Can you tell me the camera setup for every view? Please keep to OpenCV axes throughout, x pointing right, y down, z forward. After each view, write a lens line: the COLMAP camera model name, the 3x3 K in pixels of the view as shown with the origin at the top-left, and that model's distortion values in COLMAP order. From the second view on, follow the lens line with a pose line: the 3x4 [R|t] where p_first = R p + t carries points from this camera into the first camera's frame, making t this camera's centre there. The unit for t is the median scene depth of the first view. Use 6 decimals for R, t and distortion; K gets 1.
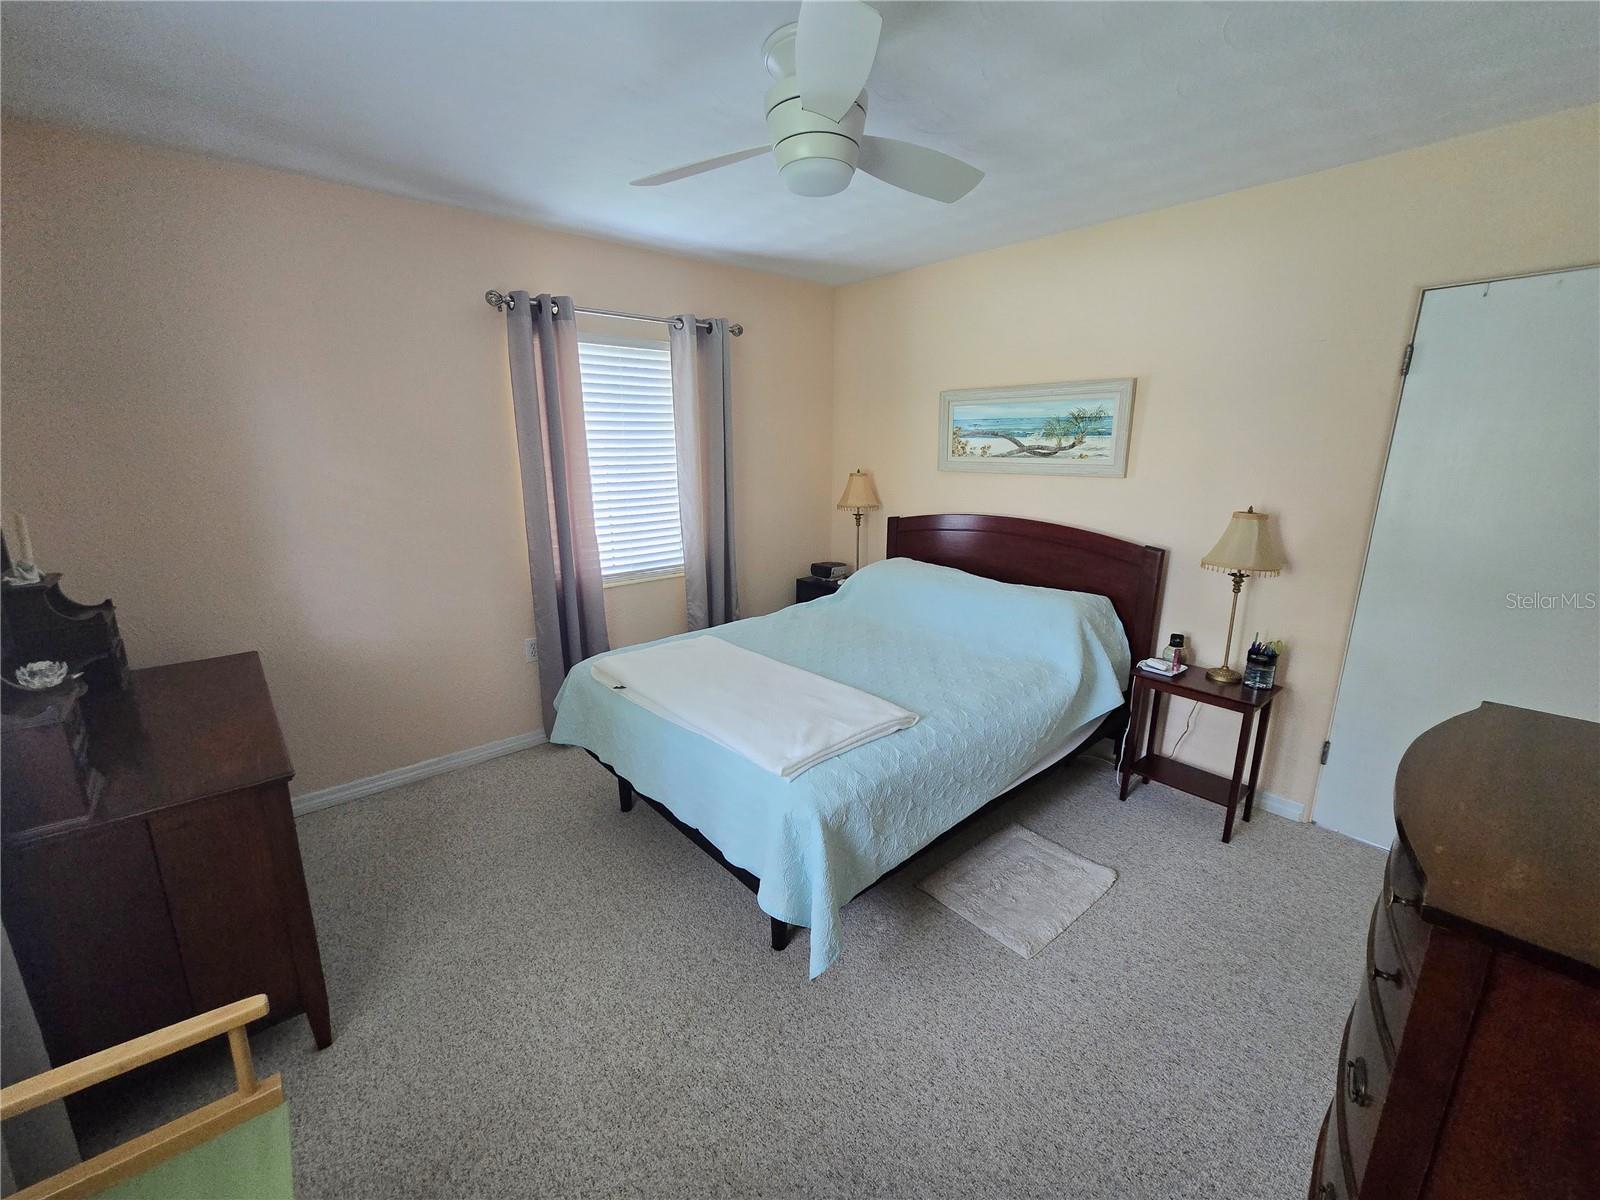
lens RADIAL K [[642.7, 0, 803.2], [0, 642.7, 601.2], [0, 0, 1]] dist [0.001464, 0.000318]
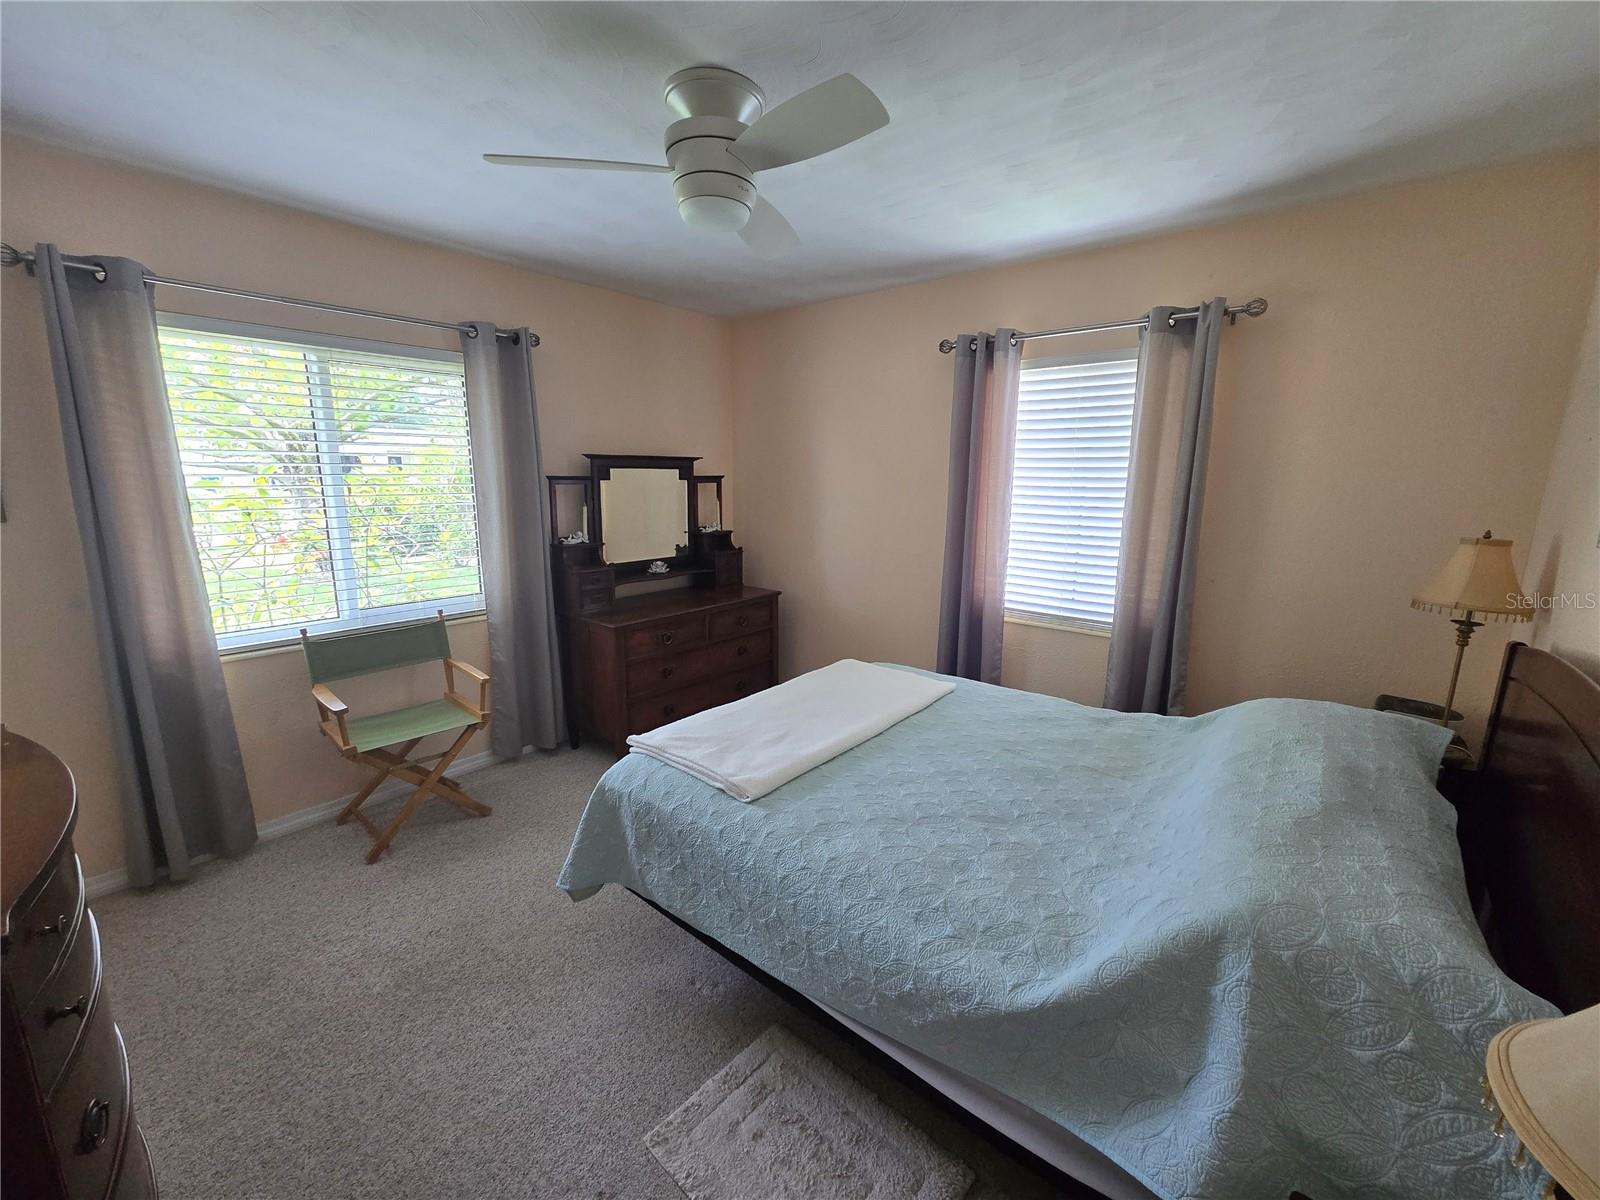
lens RADIAL K [[642.7, 0, 803.2], [0, 642.7, 601.2], [0, 0, 1]] dist [0.001464, 0.000318]
pose [[0.162591, 0.199839, -0.966245, 0.690774], [-0.247303, 0.956271, 0.156162, -0.151940], [0.955199, 0.213565, 0.204902, 0.621819]]
